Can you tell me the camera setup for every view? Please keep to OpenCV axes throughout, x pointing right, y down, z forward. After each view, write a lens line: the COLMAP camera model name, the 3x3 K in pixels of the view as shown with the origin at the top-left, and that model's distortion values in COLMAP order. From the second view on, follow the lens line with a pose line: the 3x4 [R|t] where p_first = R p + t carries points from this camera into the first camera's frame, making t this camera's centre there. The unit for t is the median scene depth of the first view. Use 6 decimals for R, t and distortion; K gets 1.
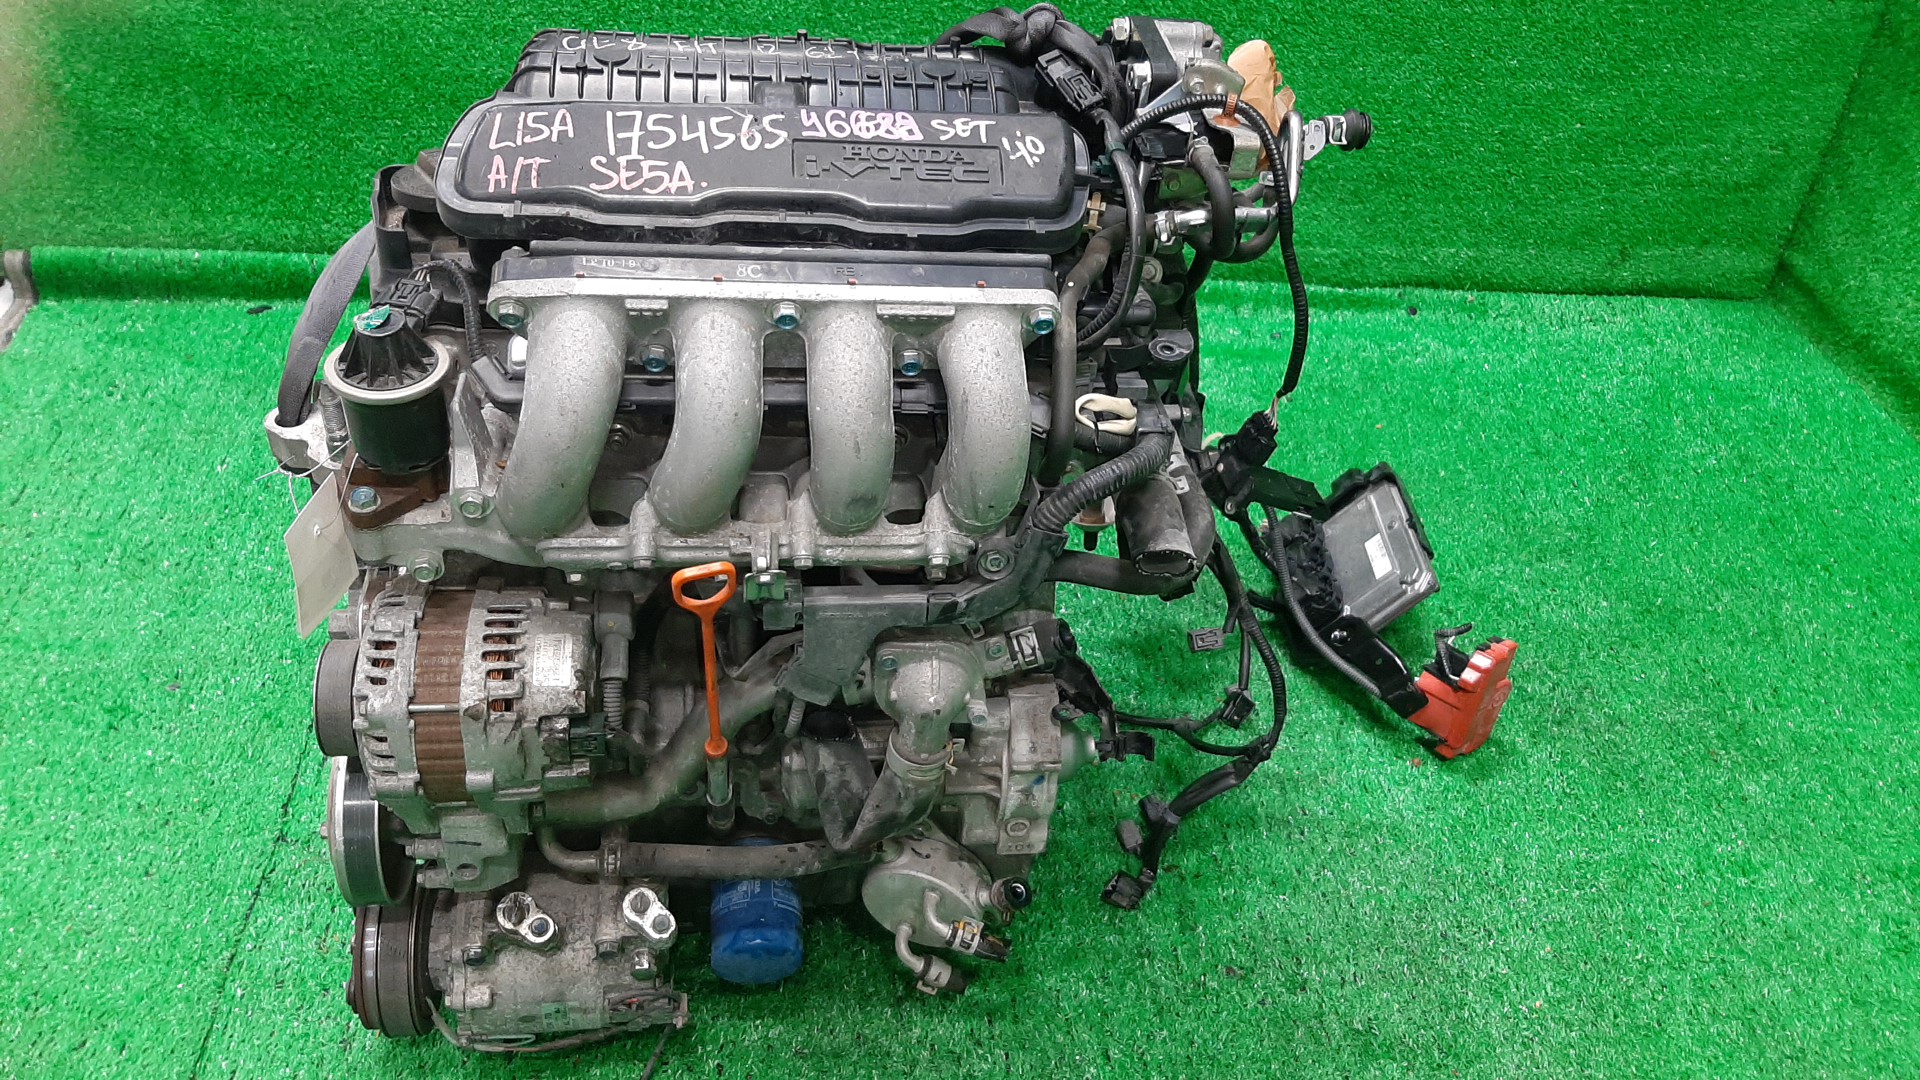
lens RADIAL K [[1489.5, 0, 960.0], [0, 1489.5, 540.0], [0, 0, 1]] dist [0.020573, -0.067434]
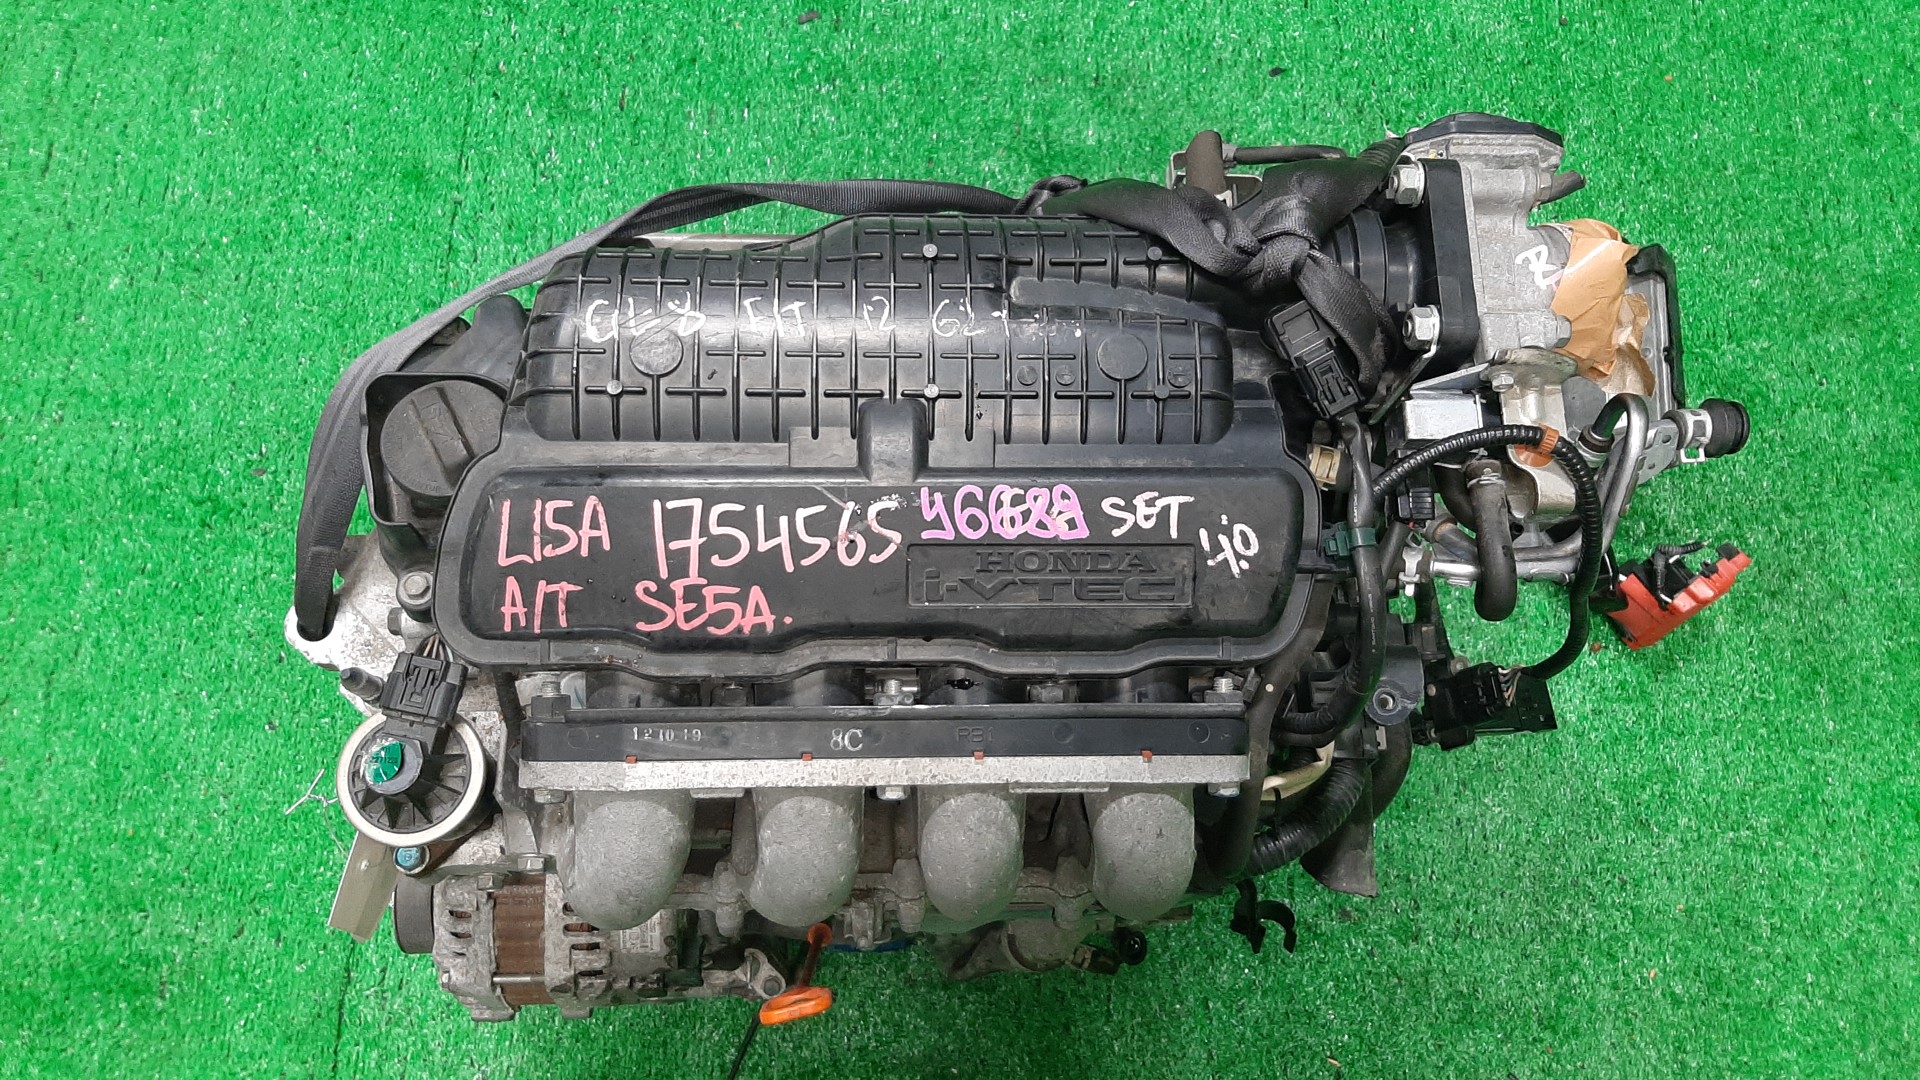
lens RADIAL K [[1468.3, 0, 960.0], [0, 1468.3, 540.0], [0, 0, 1]] dist [0.108523, -0.205840]
pose [[0.993994, 0.085203, -0.068679, -0.037806], [-0.035809, 0.846246, 0.531588, -0.645624], [0.103413, -0.525936, 0.844214, 0.396093]]
